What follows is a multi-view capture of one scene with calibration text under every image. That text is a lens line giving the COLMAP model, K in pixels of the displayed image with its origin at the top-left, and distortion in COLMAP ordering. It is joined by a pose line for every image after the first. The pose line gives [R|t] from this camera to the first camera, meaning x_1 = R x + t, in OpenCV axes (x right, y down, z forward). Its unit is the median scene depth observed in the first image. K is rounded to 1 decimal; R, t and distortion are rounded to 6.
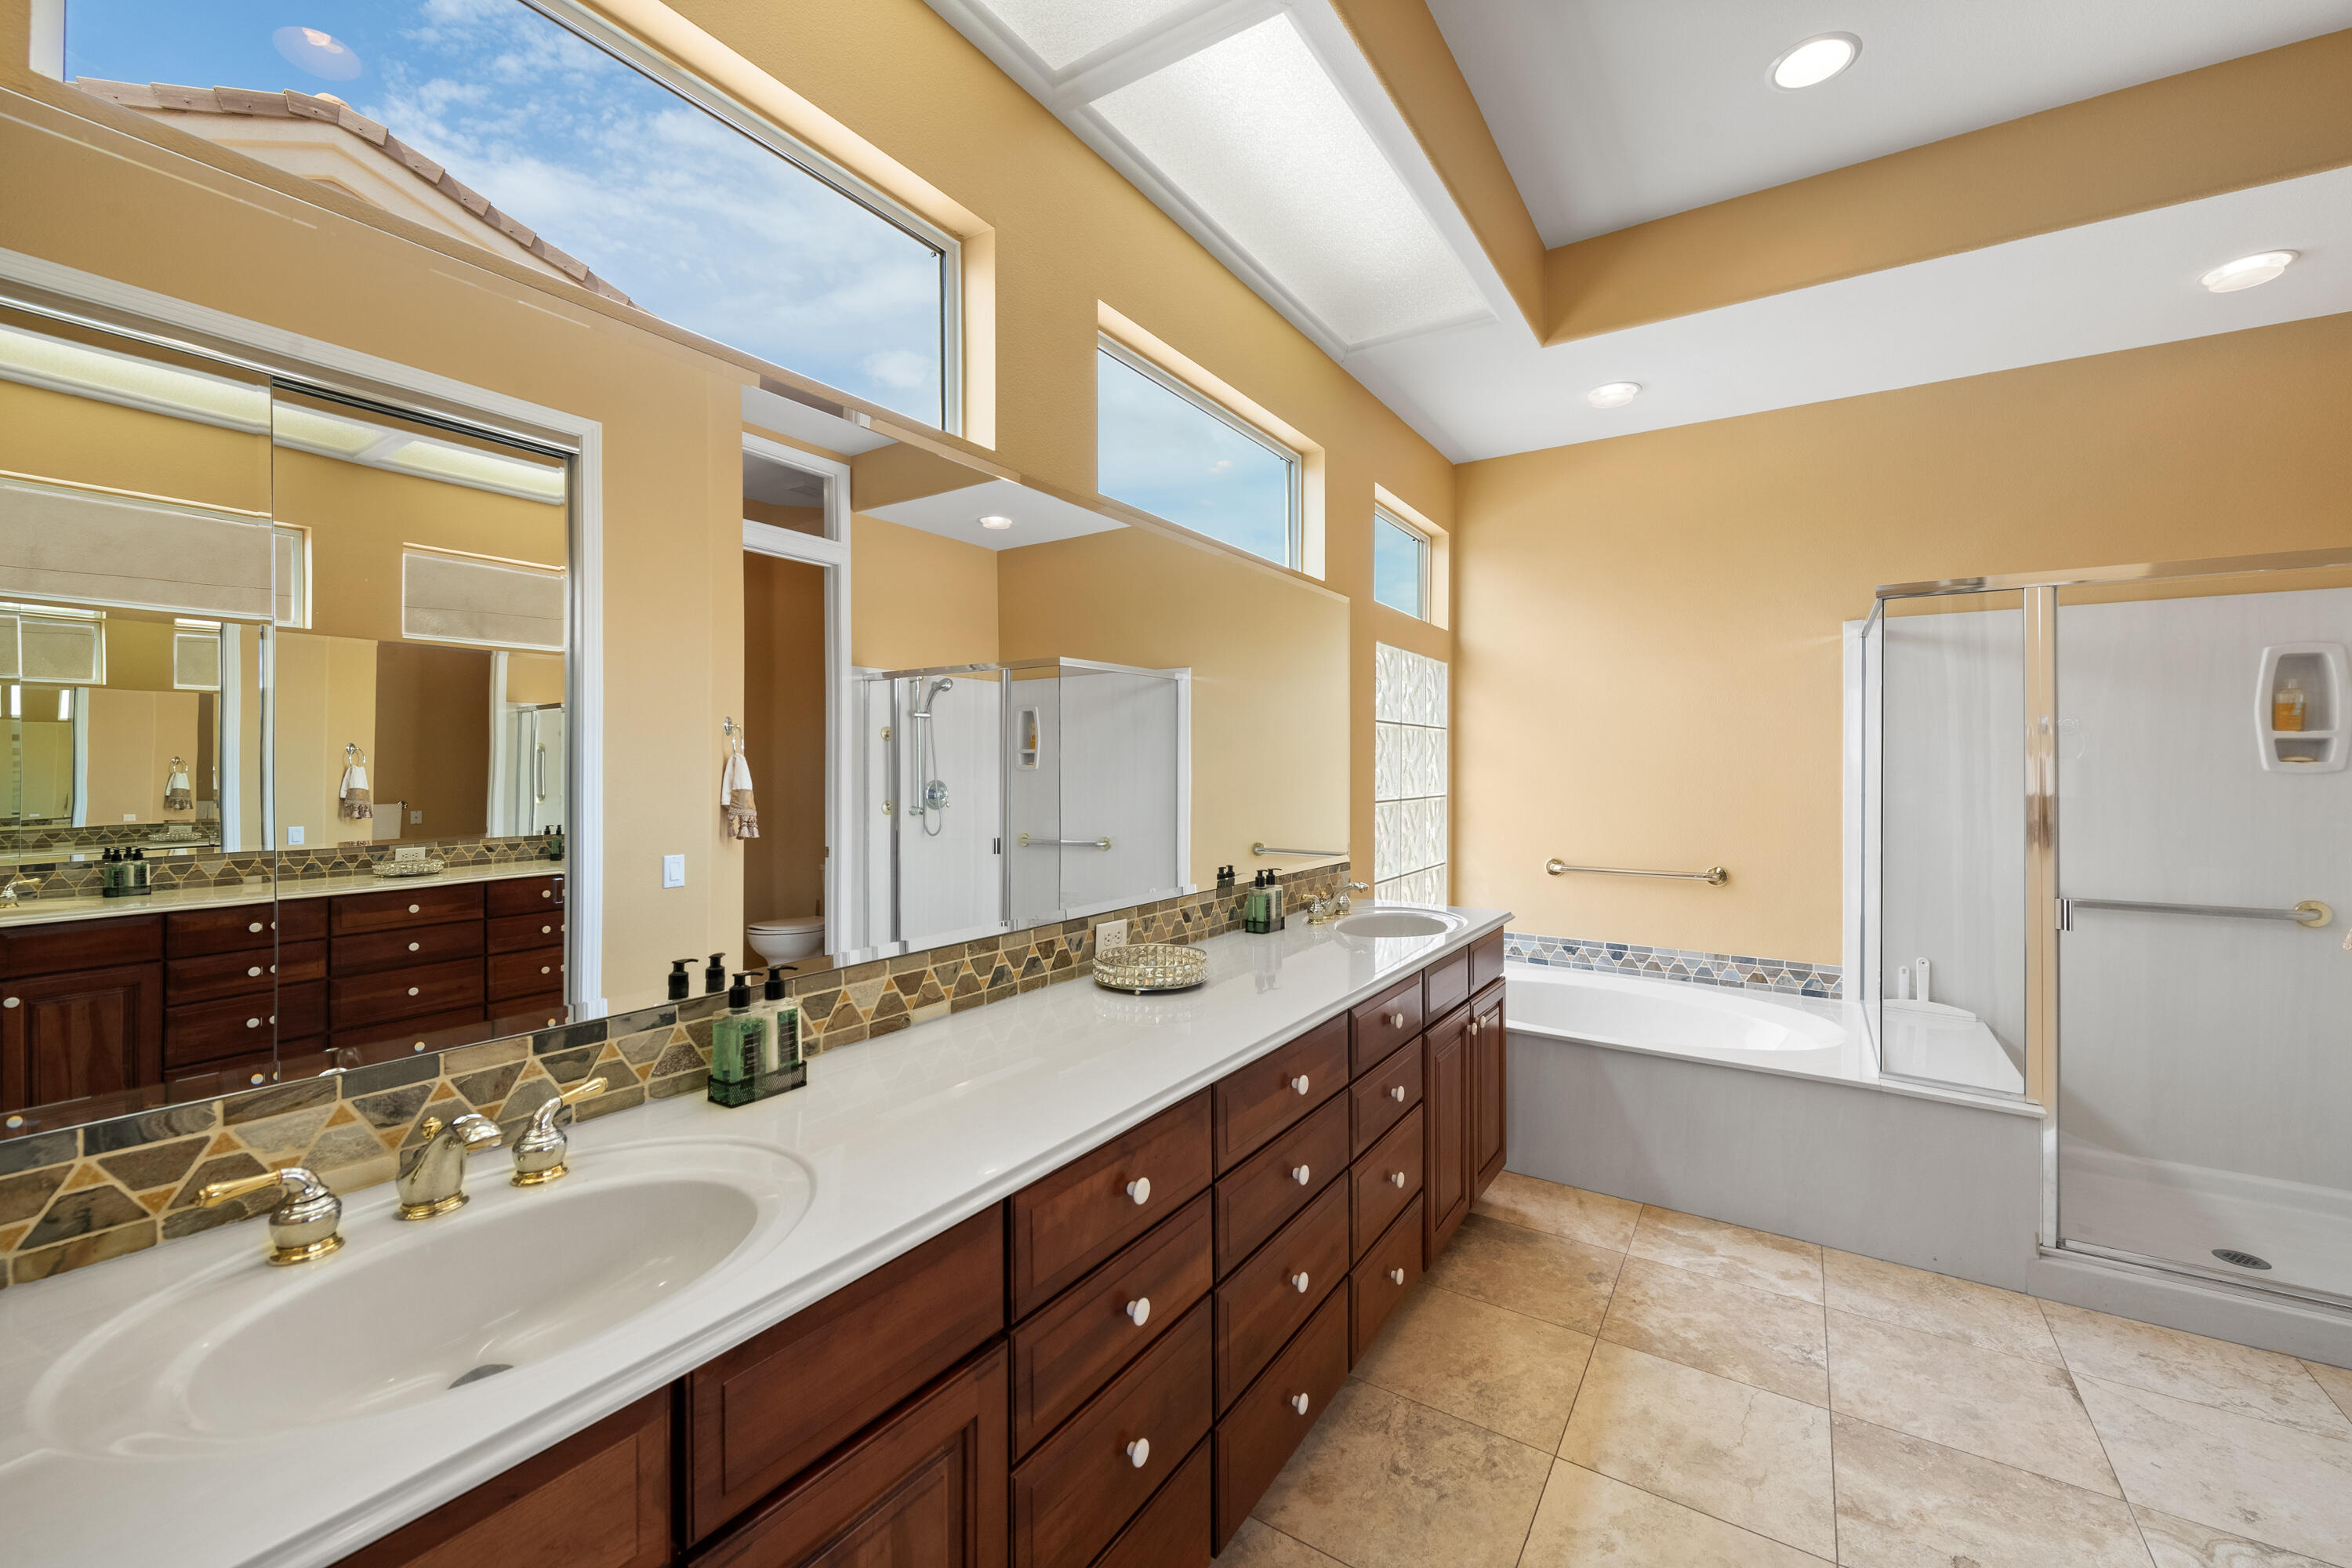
lens RADIAL K [[942.2, 0, 1174.7], [0, 942.2, 770.3], [0, 0, 1]] dist [0.003289, -0.003852]
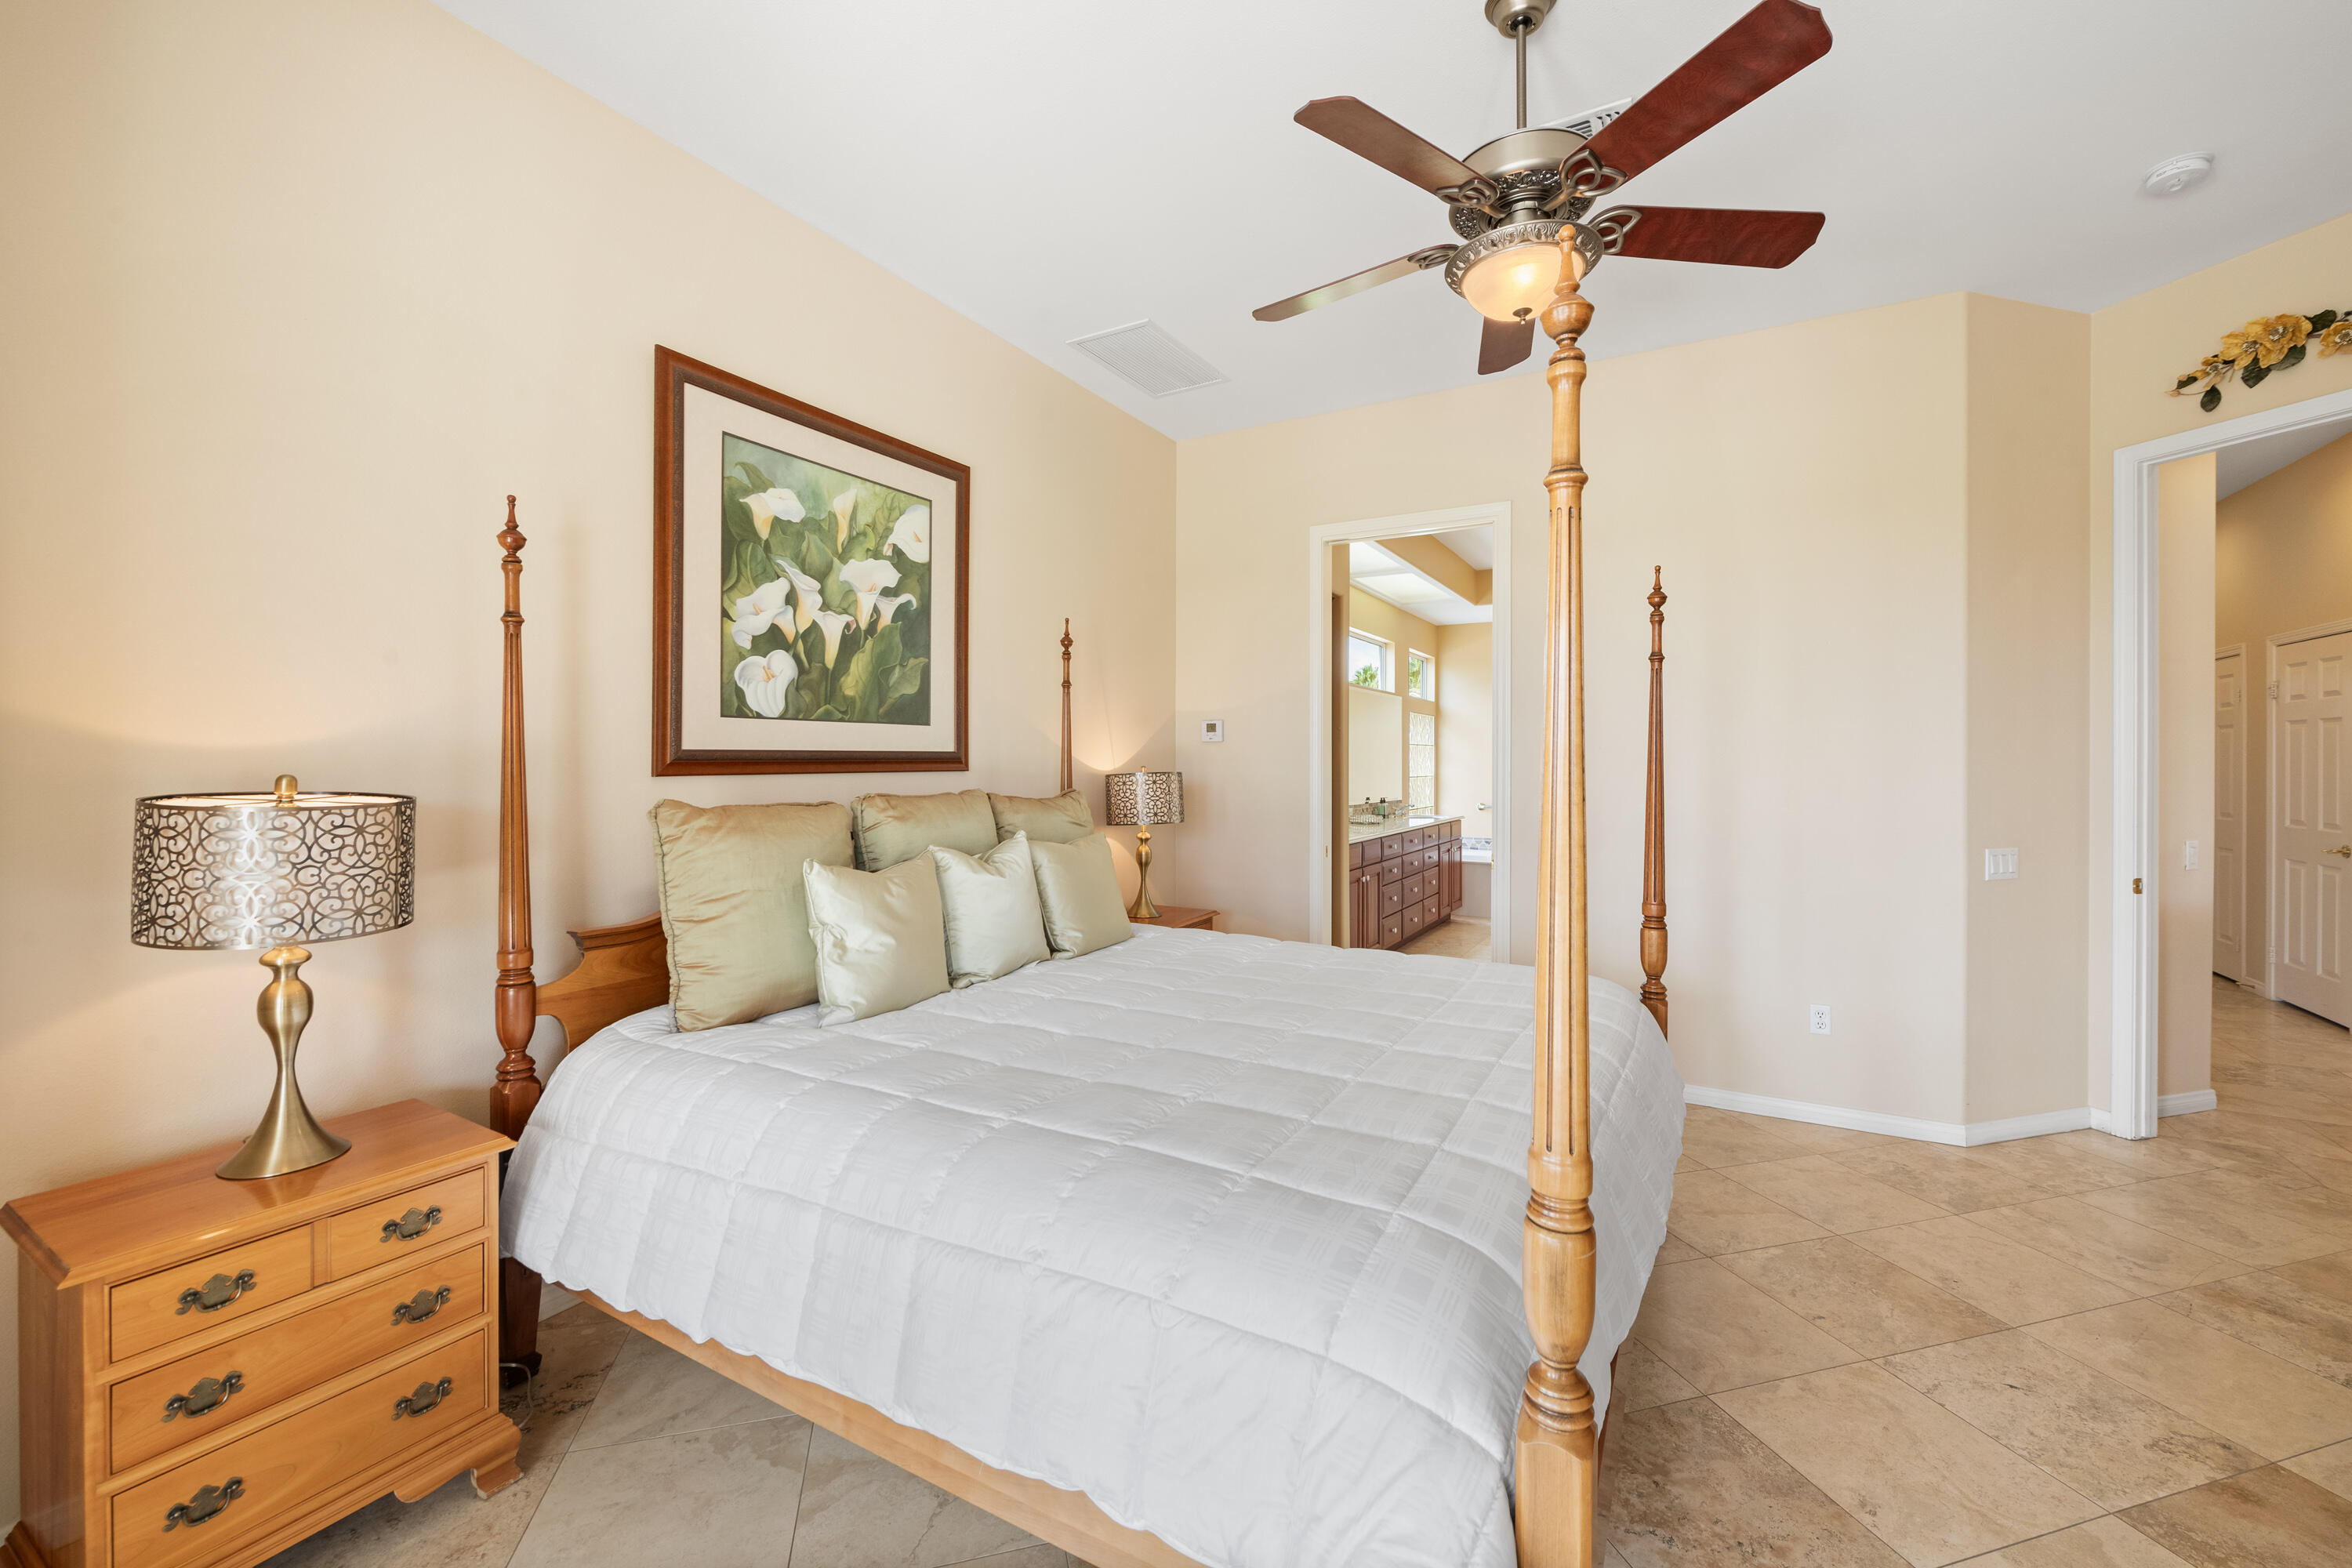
lens RADIAL K [[942.2, 0, 1177.7], [0, 942.2, 773.5], [0, 0, 1]] dist [0.003289, -0.003852]
pose [[0.998170, -0.000260, 0.060469, -0.516628], [0.000066, 0.999995, 0.003209, 0.013950], [-0.060470, -0.003199, 0.998165, -1.362589]]
